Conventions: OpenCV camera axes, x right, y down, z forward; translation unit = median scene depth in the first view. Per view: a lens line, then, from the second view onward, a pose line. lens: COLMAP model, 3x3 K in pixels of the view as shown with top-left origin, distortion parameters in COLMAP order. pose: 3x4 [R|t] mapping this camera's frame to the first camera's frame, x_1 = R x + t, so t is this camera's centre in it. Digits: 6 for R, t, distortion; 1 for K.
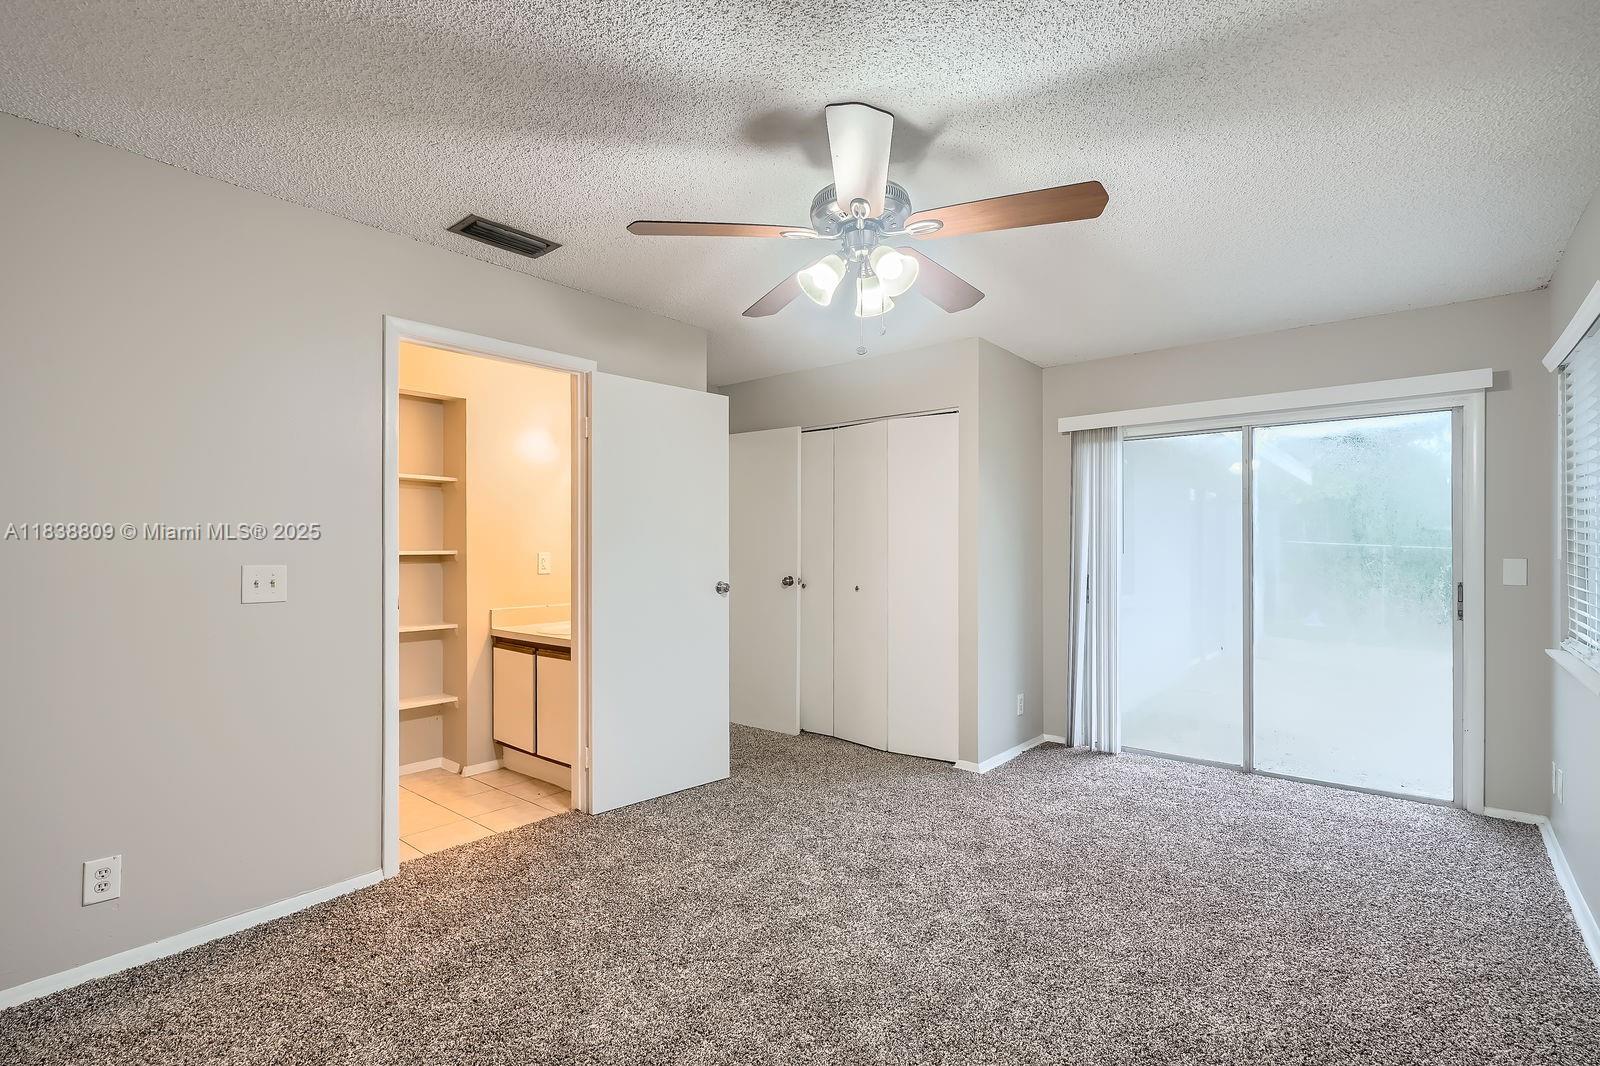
lens RADIAL K [[740.2, 0, 798.1], [0, 740.2, 547.4], [0, 0, 1]] dist [0.003627, -0.000026]
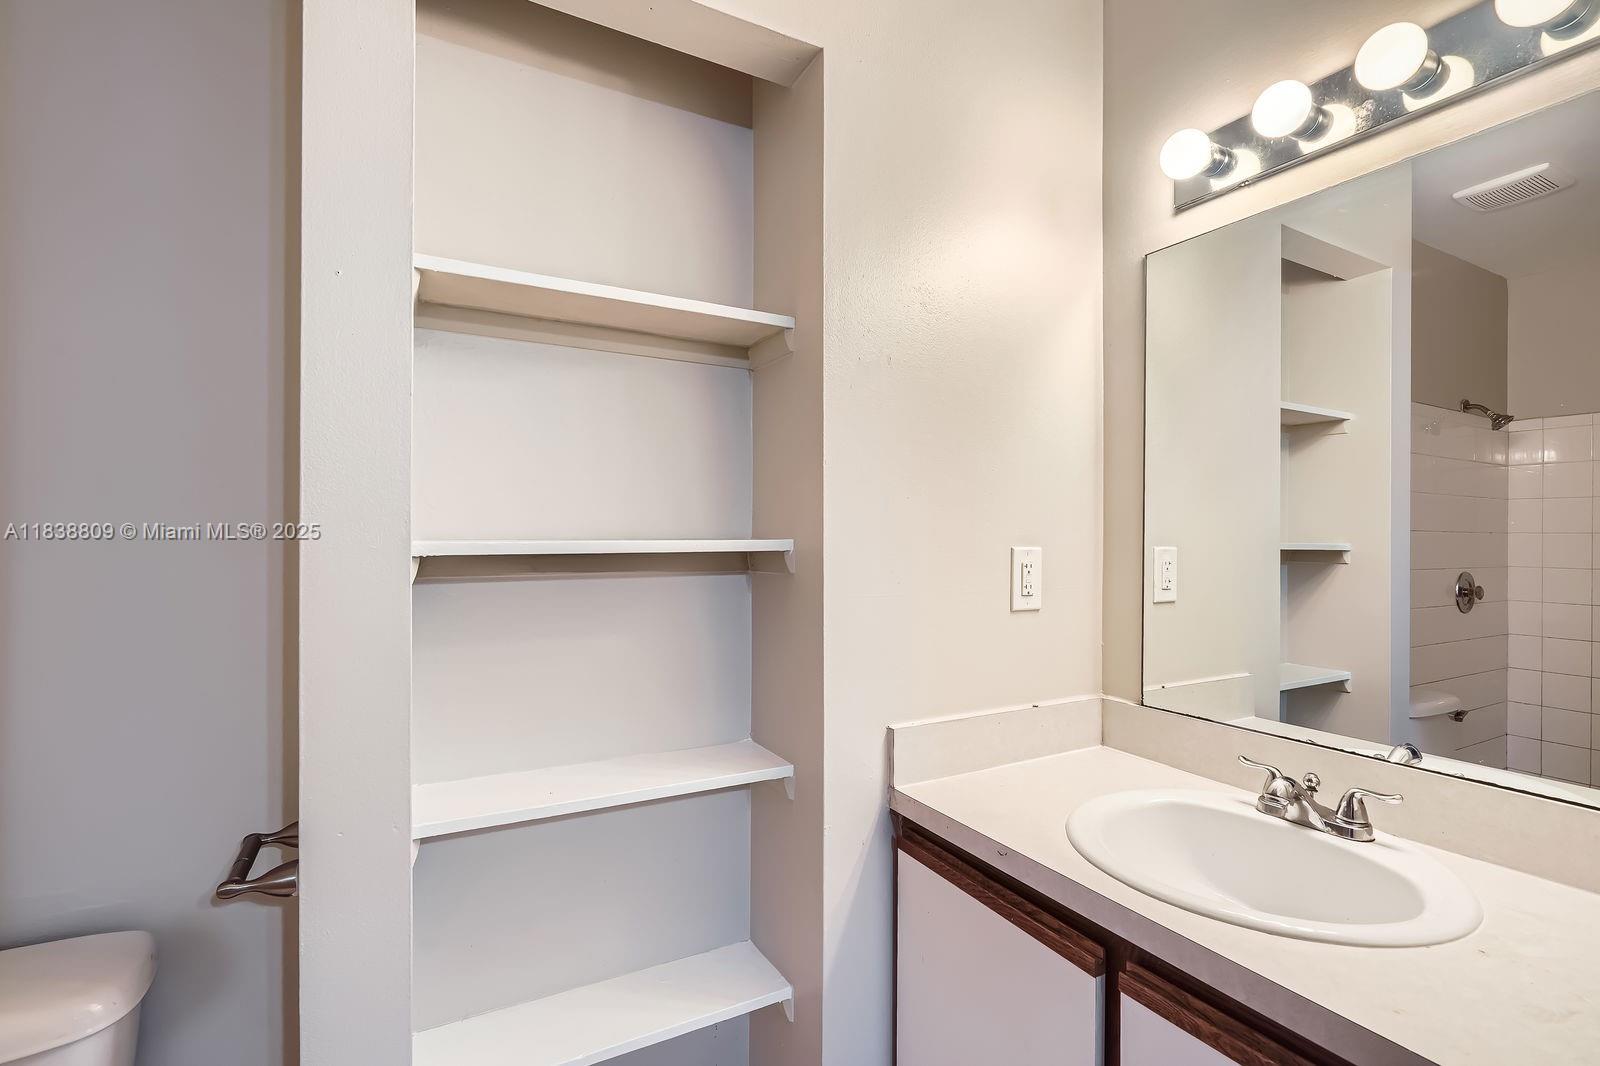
lens RADIAL K [[740.2, 0, 798.1], [0, 740.2, 547.4], [0, 0, 1]] dist [0.003627, -0.000026]
pose [[0.928390, 0.008036, -0.371520, -0.333584], [-0.002628, 0.999883, 0.015060, 0.002745], [0.371597, -0.013005, 0.928303, 0.691798]]
